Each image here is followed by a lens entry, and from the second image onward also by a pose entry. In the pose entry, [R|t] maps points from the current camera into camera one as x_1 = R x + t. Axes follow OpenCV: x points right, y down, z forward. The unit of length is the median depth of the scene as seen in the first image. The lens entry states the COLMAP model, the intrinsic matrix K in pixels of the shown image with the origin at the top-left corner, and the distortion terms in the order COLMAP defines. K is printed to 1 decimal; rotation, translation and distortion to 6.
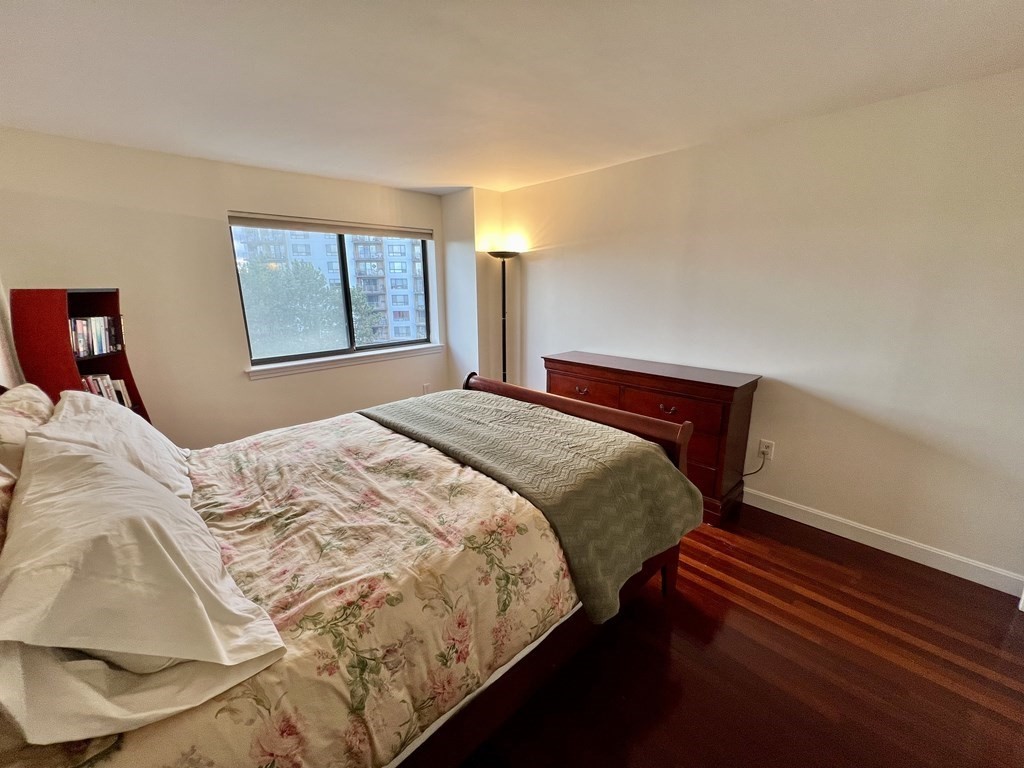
lens RADIAL K [[411.3, 0, 509.4], [0, 411.3, 384.9], [0, 0, 1]] dist [-0.001342, 0.000812]
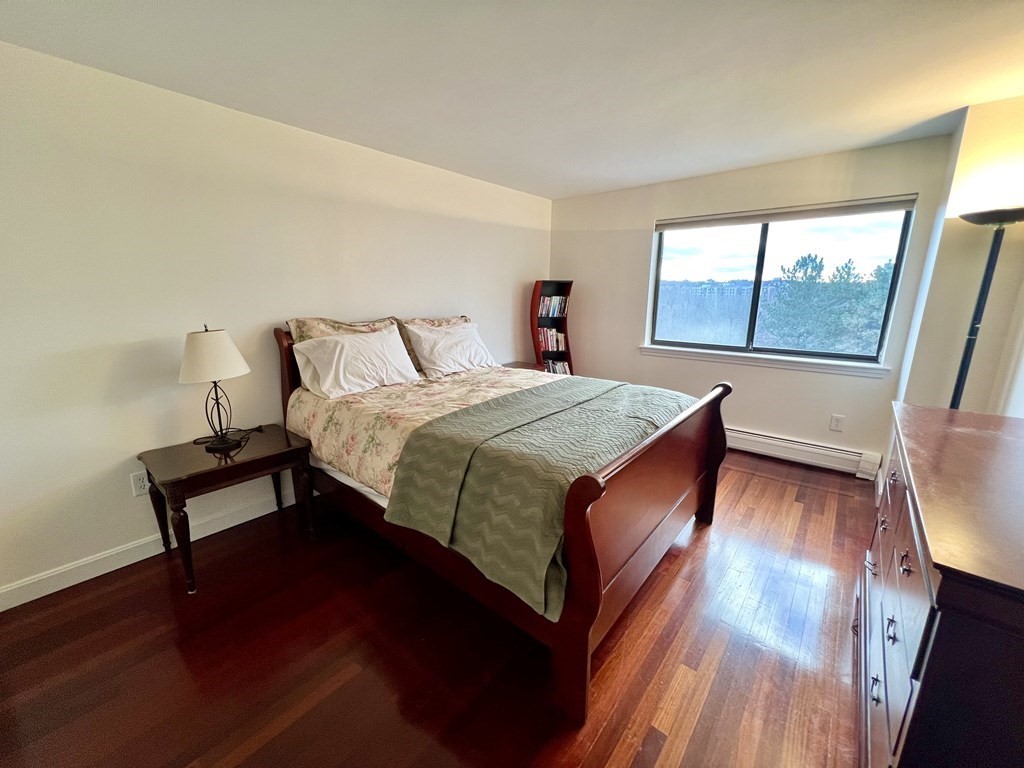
lens RADIAL K [[411.3, 0, 508.7], [0, 411.3, 385.3], [0, 0, 1]] dist [-0.001342, 0.000812]
pose [[0.107128, 0.235490, -0.965954, 0.775583], [-0.242745, 0.948339, 0.204274, -0.107988], [0.964157, 0.212597, 0.158758, 0.575250]]
